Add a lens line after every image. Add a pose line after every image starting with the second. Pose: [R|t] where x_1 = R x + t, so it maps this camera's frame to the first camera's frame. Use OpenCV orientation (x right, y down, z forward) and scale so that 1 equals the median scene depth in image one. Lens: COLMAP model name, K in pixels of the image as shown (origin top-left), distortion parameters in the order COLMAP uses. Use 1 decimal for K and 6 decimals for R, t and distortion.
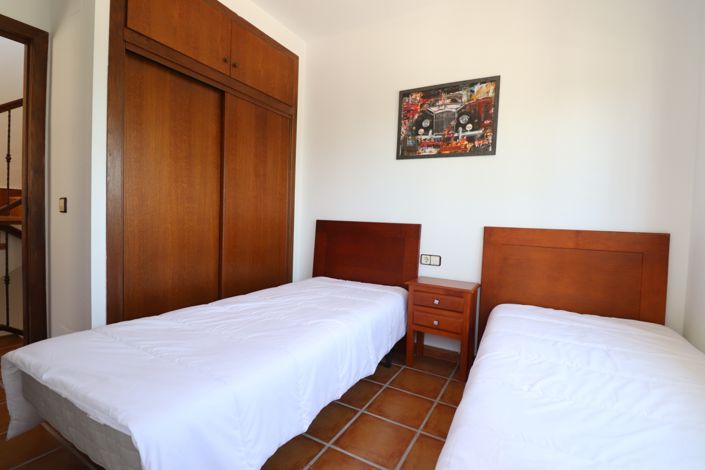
lens RADIAL K [[325.4, 0, 350.6], [0, 325.4, 233.2], [0, 0, 1]] dist [-0.008702, -0.007628]
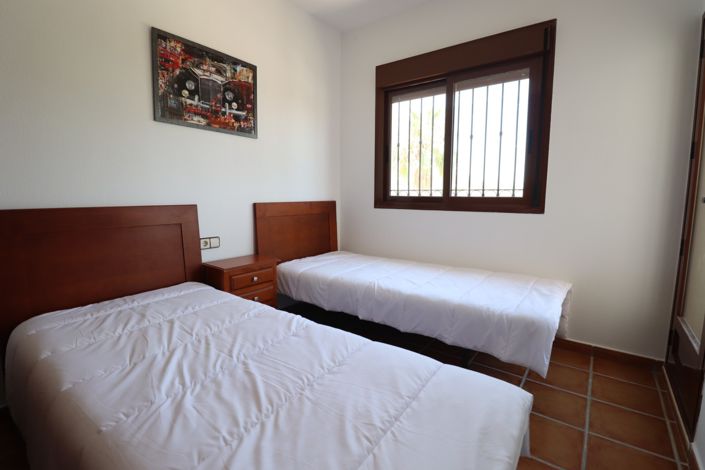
lens RADIAL K [[325.4, 0, 350.9], [0, 325.4, 234.0], [0, 0, 1]] dist [-0.008702, -0.007628]
pose [[0.134183, -0.152944, 0.979083, -0.621459], [0.051495, 0.987759, 0.147242, -0.059405], [-0.989618, 0.030661, 0.140417, 0.496656]]
